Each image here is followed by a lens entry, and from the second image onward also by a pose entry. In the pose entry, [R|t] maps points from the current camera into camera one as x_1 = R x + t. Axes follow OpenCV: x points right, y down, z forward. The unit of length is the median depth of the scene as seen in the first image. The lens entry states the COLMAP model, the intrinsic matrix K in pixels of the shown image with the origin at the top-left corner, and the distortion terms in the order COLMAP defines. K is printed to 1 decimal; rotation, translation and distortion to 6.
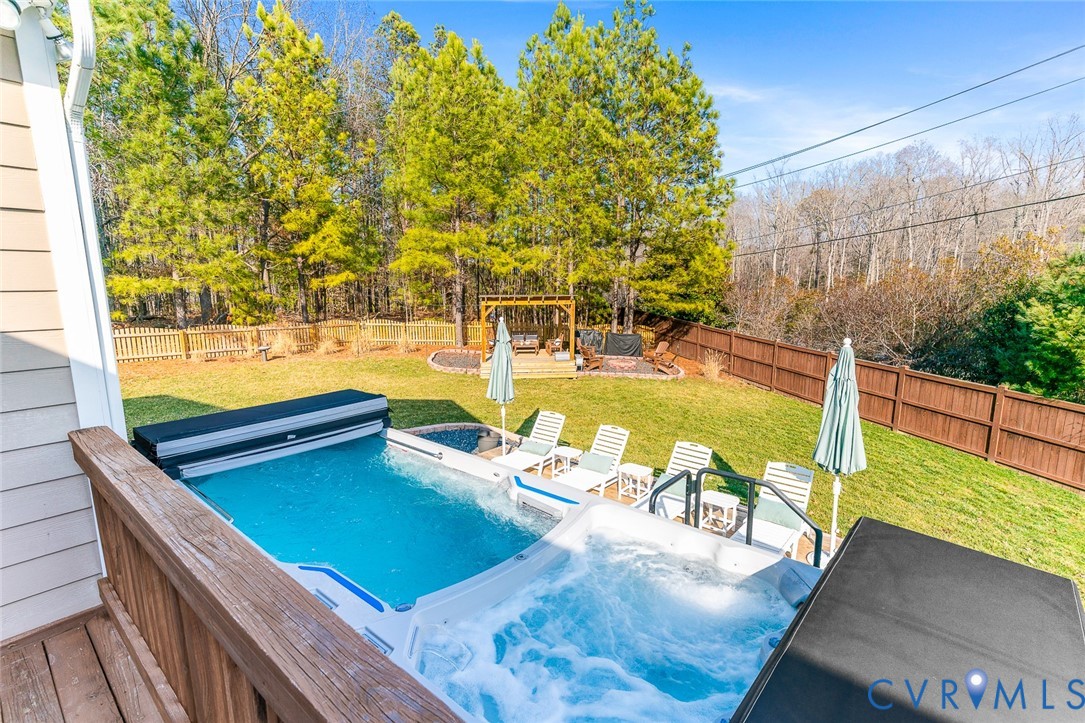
lens RADIAL K [[521.2, 0, 543.1], [0, 521.2, 367.3], [0, 0, 1]] dist [-0.001138, -0.000096]
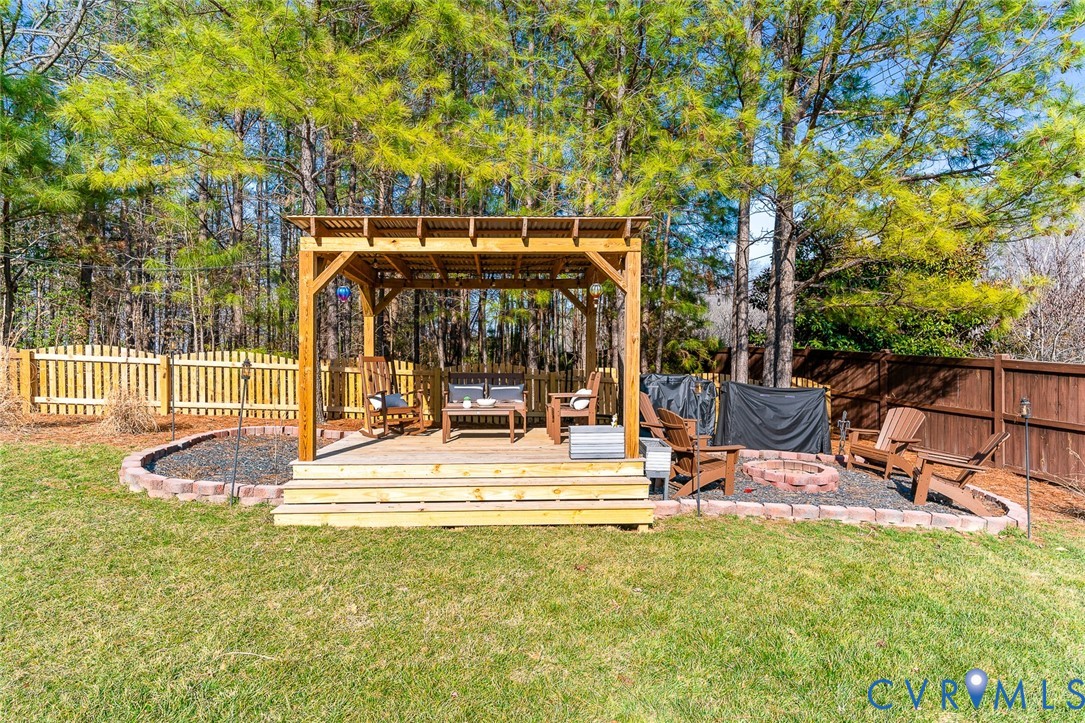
lens RADIAL K [[720.1, 0, 540.0], [0, 720.1, 363.1], [0, 0, 1]] dist [-0.002800, -0.000031]
pose [[0.998960, 0.001586, -0.045576, 0.023753], [-0.009091, 0.986260, -0.164949, 0.000797], [0.044688, 0.165192, 0.985248, 0.604132]]
